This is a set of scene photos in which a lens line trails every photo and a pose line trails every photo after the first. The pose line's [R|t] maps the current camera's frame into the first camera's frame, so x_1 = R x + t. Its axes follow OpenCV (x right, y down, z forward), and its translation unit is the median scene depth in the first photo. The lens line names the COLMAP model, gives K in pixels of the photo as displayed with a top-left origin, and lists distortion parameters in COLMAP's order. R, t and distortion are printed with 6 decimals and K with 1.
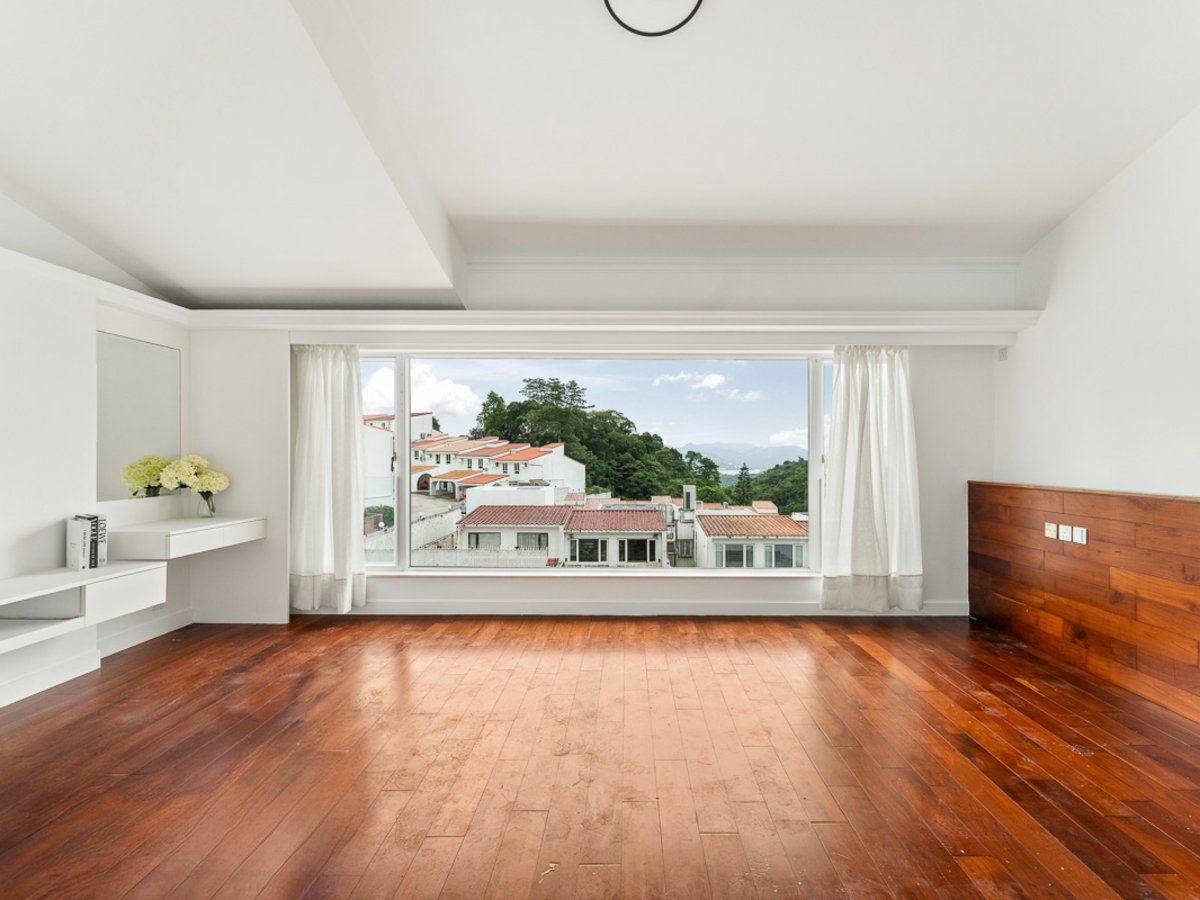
lens RADIAL K [[547.9, 0, 619.4], [0, 547.9, 455.3], [0, 0, 1]] dist [-0.001892, -0.000387]
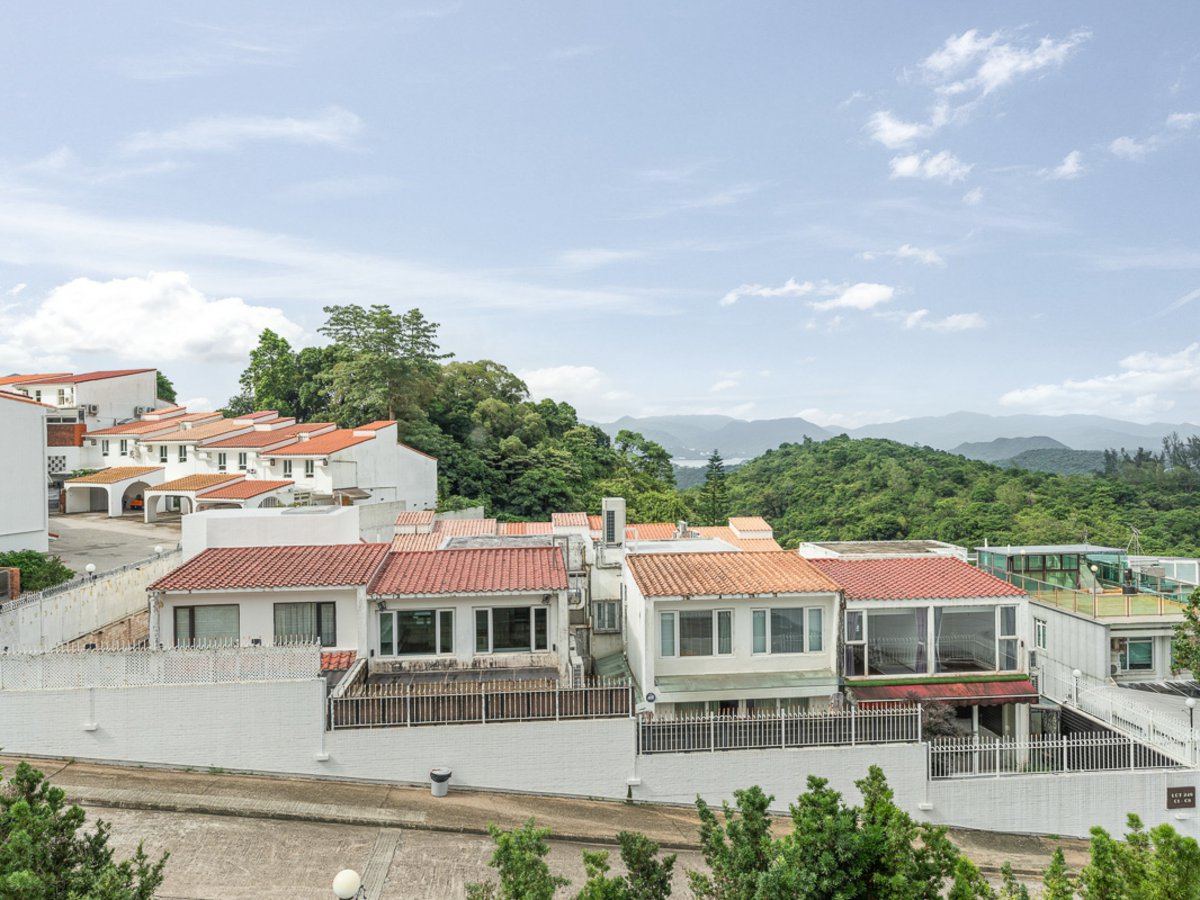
lens RADIAL K [[920.5, 0, 600.0], [0, 920.5, 450.0], [0, 0, 1]] dist [-0.004847, 0.001814]
pose [[0.994966, -0.018985, 0.098394, 0.010526], [0.017655, 0.999741, 0.014371, -0.002312], [-0.098641, -0.012561, 0.995044, 0.039702]]
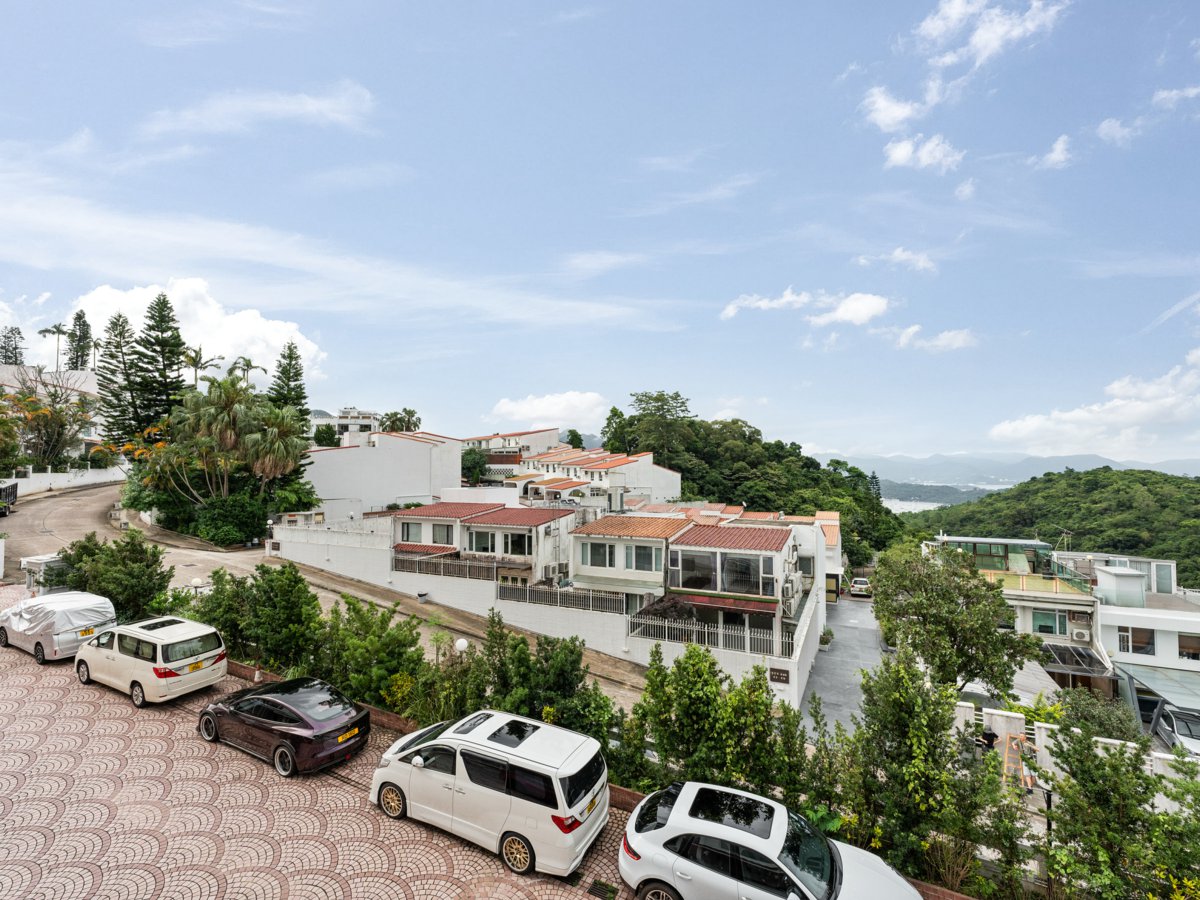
lens RADIAL K [[532.9, 0, 600.0], [0, 532.9, 450.0], [0, 0, 1]] dist [-0.002048, -0.000202]
pose [[0.912332, -0.020355, -0.408945, 0.197688], [0.006502, 0.999358, -0.035237, 0.007533], [0.409400, 0.029489, 0.911878, 0.027624]]
